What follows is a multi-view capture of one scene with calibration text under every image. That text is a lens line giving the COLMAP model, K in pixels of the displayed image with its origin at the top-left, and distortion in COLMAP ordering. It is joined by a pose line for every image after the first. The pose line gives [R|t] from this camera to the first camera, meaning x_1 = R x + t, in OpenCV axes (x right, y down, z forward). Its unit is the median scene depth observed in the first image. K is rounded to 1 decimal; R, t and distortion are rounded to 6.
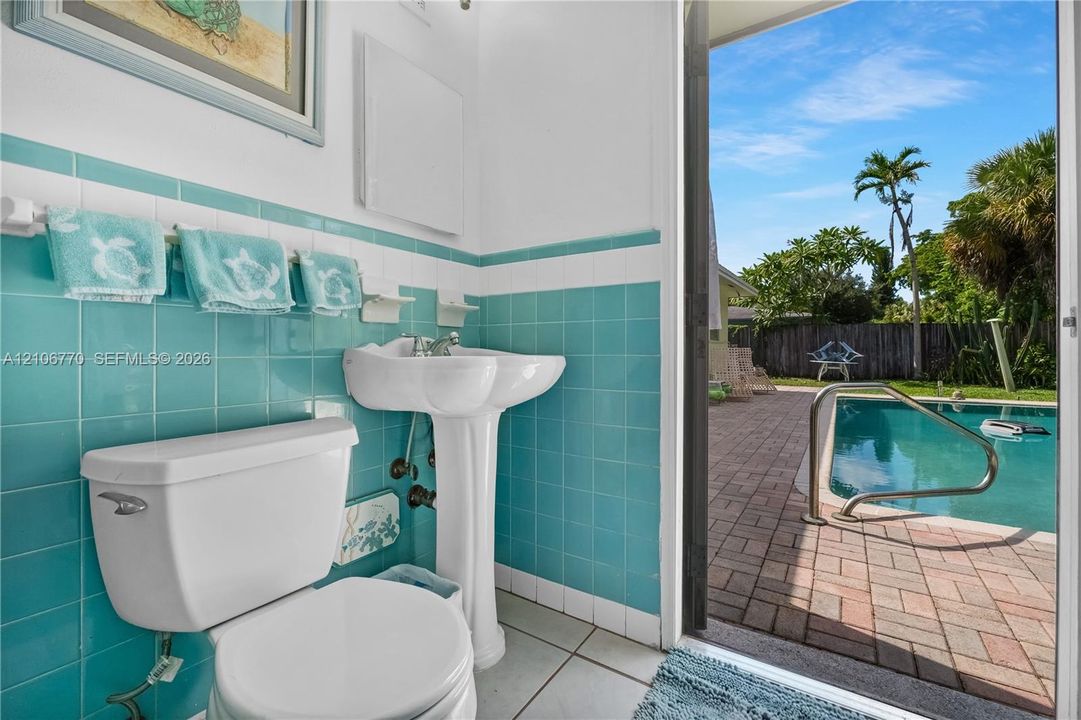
lens RADIAL K [[470.0, 0, 520.9], [0, 470.0, 351.4], [0, 0, 1]] dist [0.000111, -0.003244]
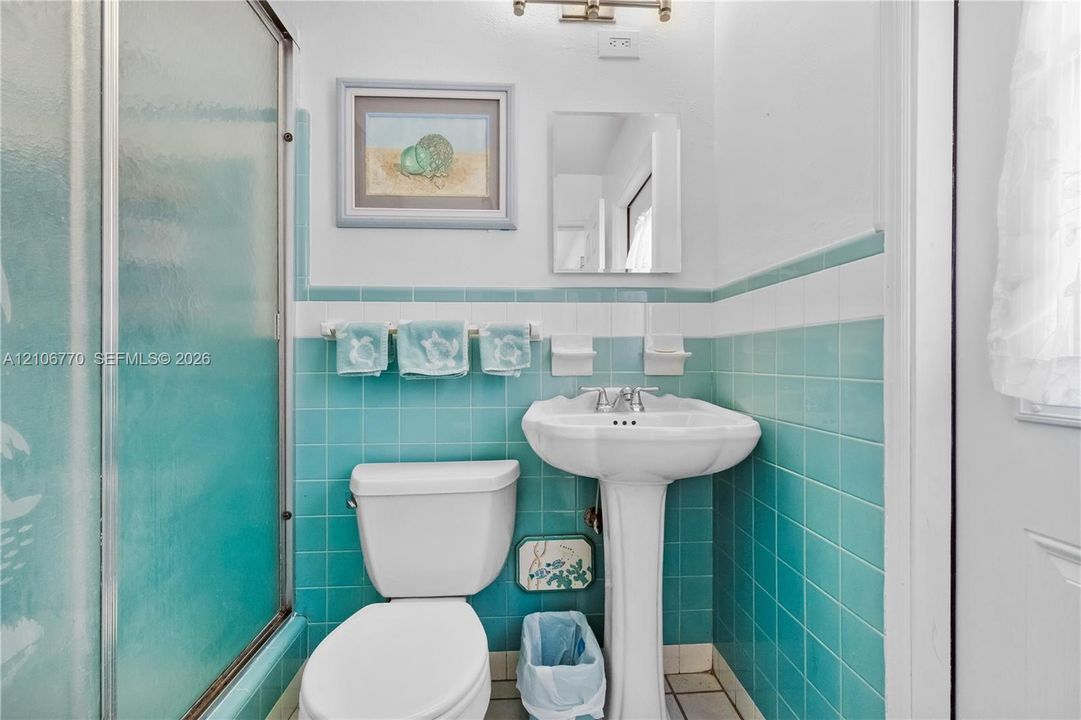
lens RADIAL K [[470.0, 0, 536.2], [0, 470.0, 360.8], [0, 0, 1]] dist [0.000111, -0.003244]
pose [[0.608876, -0.003370, -0.793258, 0.523191], [0.004686, 0.999989, -0.000652, -0.100352], [0.793251, -0.003320, 0.608885, 0.307015]]
